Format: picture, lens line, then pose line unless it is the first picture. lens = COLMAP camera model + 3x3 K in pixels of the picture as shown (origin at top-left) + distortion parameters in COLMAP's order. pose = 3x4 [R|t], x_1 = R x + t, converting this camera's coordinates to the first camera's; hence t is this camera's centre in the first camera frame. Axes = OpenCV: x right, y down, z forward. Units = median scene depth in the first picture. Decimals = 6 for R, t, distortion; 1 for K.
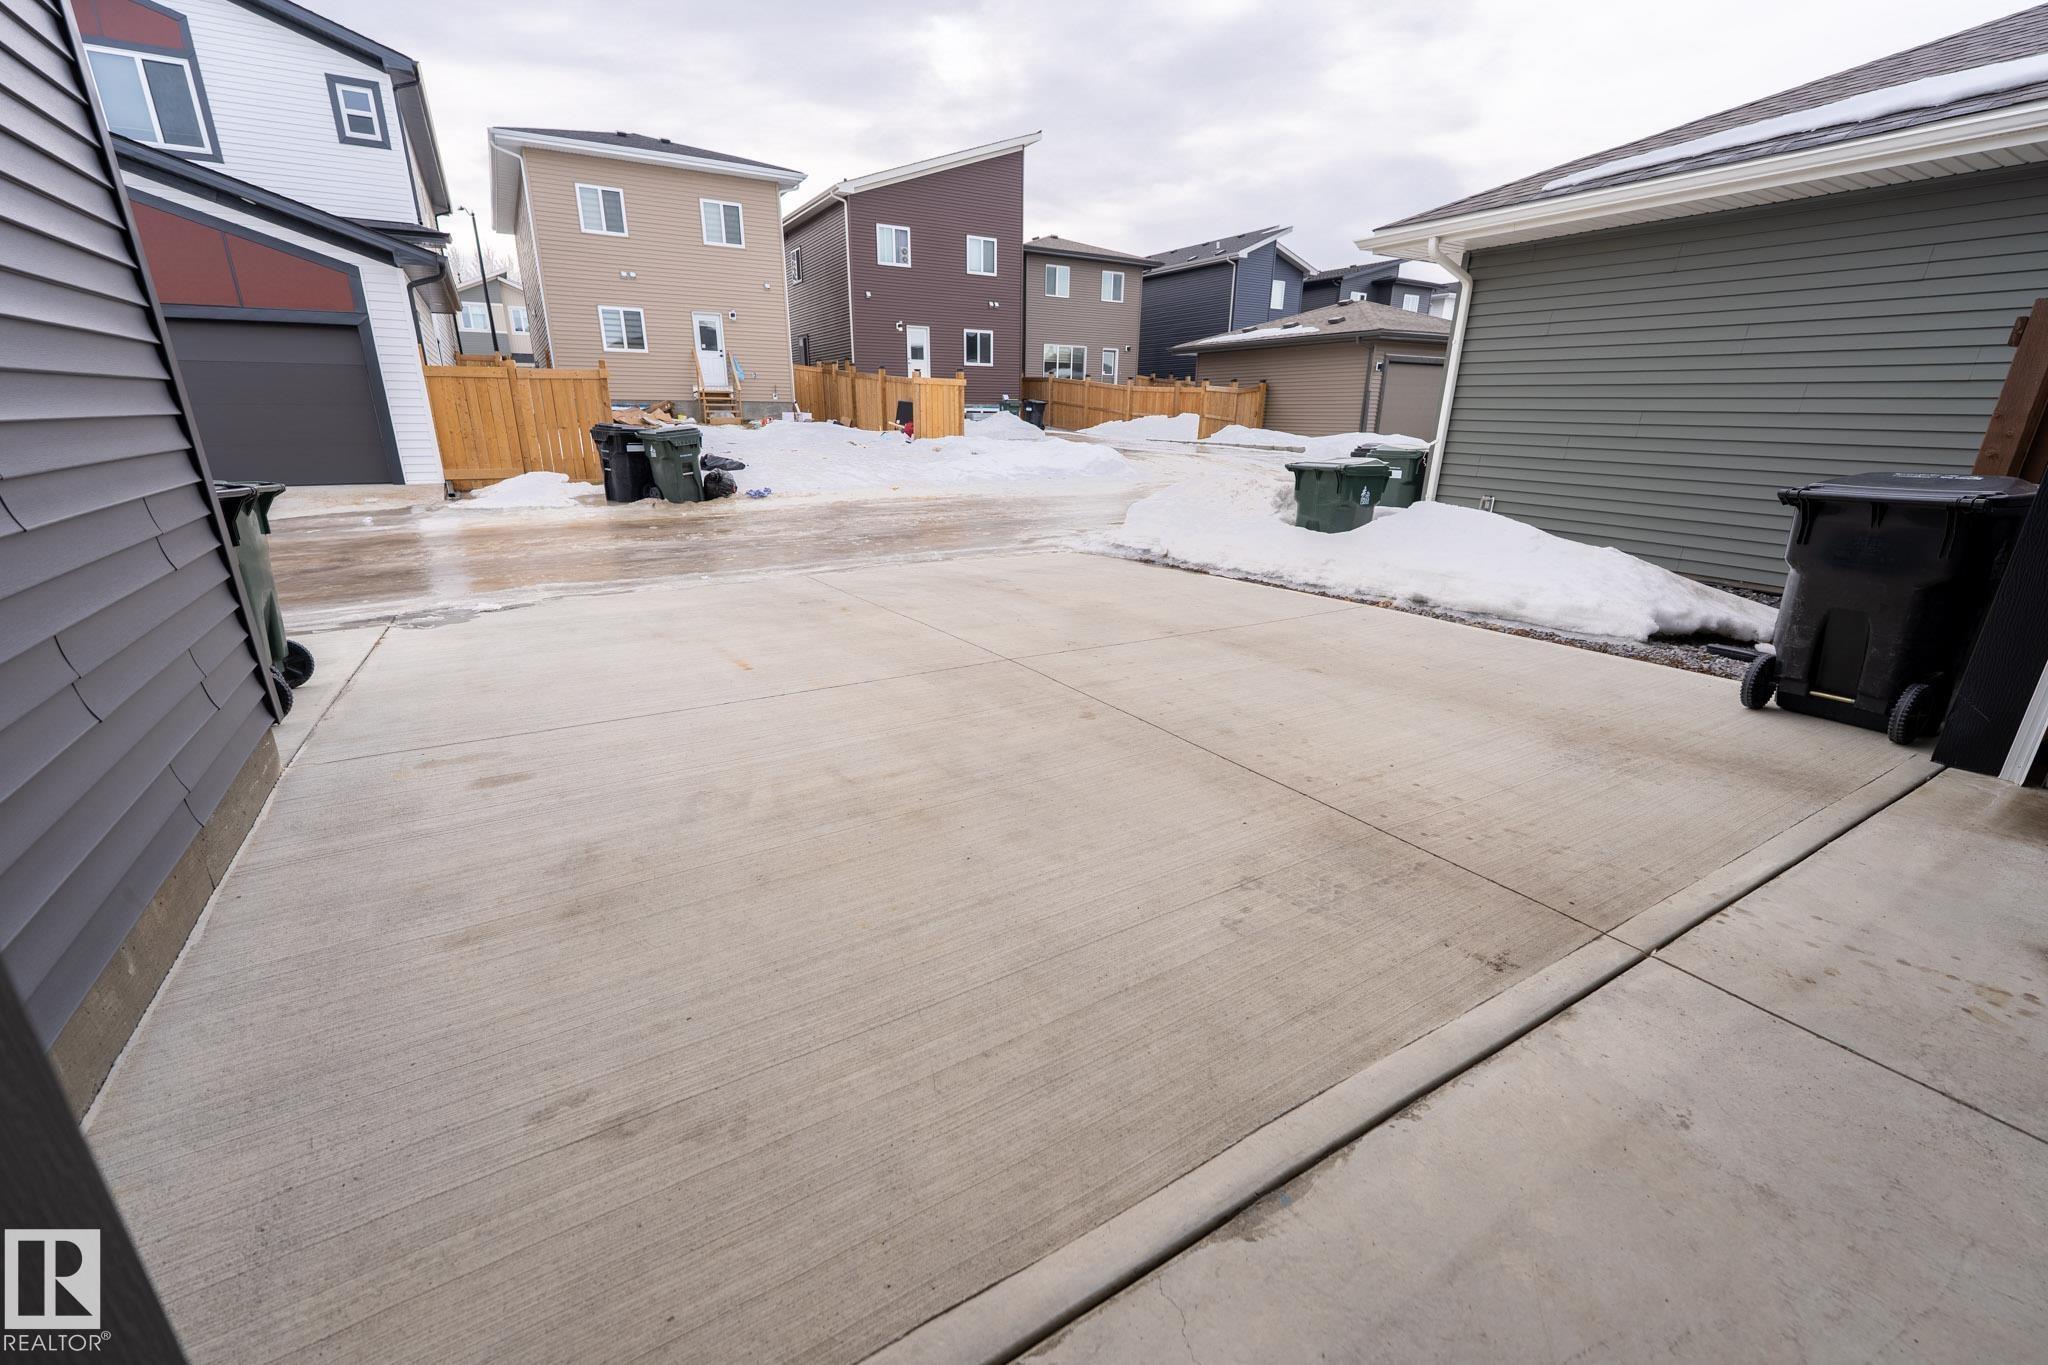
lens RADIAL K [[828.9, 0, 1020.5], [0, 828.9, 685.8], [0, 0, 1]] dist [0.000326, 0.000044]
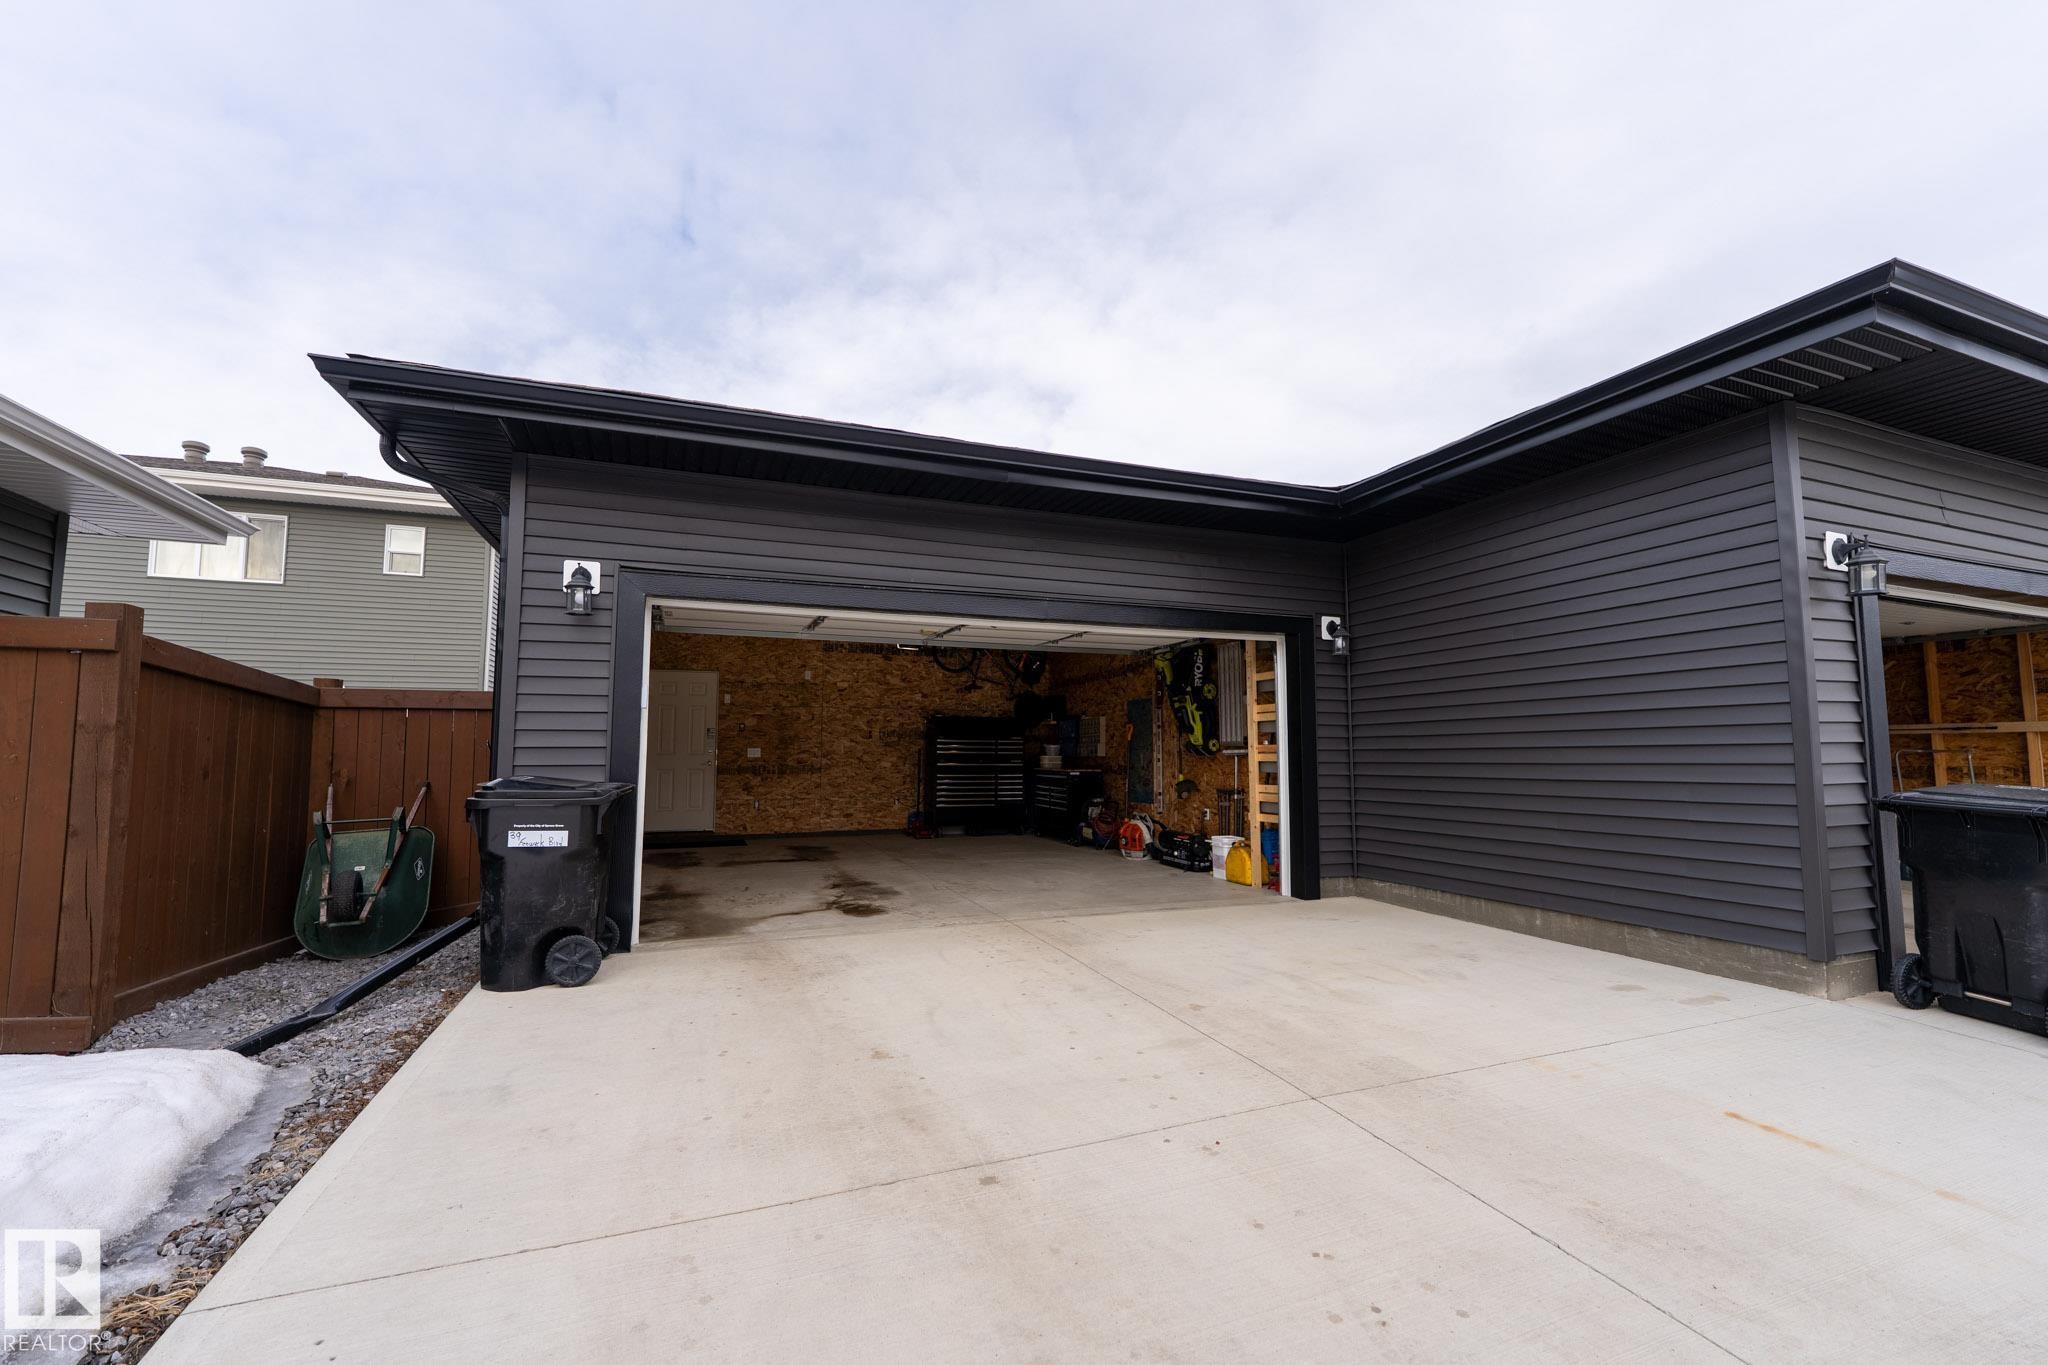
lens RADIAL K [[828.9, 0, 1025.8], [0, 828.9, 687.8], [0, 0, 1]] dist [0.000326, 0.000044]
pose [[-0.986798, 0.005249, 0.161873, 0.105736], [0.044237, 0.970206, 0.238210, -0.531739], [-0.155800, 0.242226, -0.957629, 1.676555]]
